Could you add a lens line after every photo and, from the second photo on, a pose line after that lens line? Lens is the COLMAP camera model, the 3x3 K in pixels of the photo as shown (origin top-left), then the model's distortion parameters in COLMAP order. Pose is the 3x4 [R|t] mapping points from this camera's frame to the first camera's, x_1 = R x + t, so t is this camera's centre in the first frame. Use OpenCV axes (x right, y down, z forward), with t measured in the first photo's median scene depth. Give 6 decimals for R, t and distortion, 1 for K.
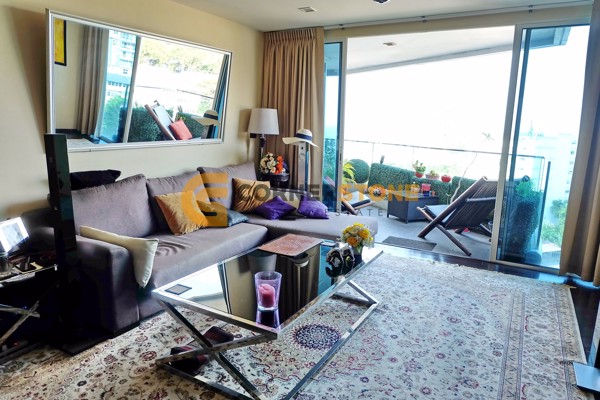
lens RADIAL K [[415.2, 0, 302.1], [0, 415.2, 190.6], [0, 0, 1]] dist [-0.043497, 0.048189]
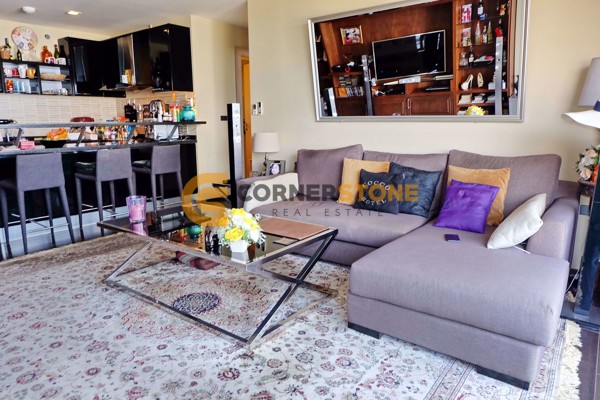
lens RADIAL K [[415.2, 0, 302.1], [0, 415.2, 190.6], [0, 0, 1]] dist [-0.043497, 0.048189]
pose [[-0.138816, 0.145771, -0.979531, 0.905364], [-0.154992, 0.973720, 0.166872, -0.099698], [0.978114, 0.174984, -0.112574, 1.303619]]
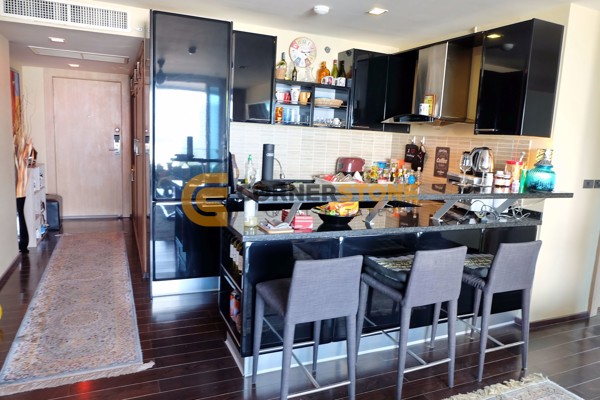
lens RADIAL K [[429.2, 0, 300.0], [0, 429.2, 200.0], [0, 0, 1]] dist [-0.048537, 0.037619]
pose [[-0.596745, 0.063570, -0.799909, 0.309396], [-0.200539, 0.953410, 0.225374, -0.111068], [0.776968, 0.294903, -0.556195, 0.639873]]
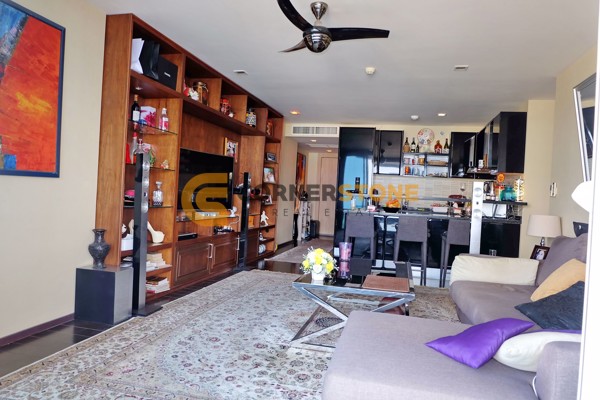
lens RADIAL K [[415.2, 0, 302.1], [0, 415.2, 190.6], [0, 0, 1]] dist [-0.043497, 0.048189]
pose [[-0.960128, -0.080643, -0.267675, 0.504766], [-0.122396, 0.982105, 0.143140, -0.221573], [0.251342, 0.170195, -0.952817, 2.127818]]
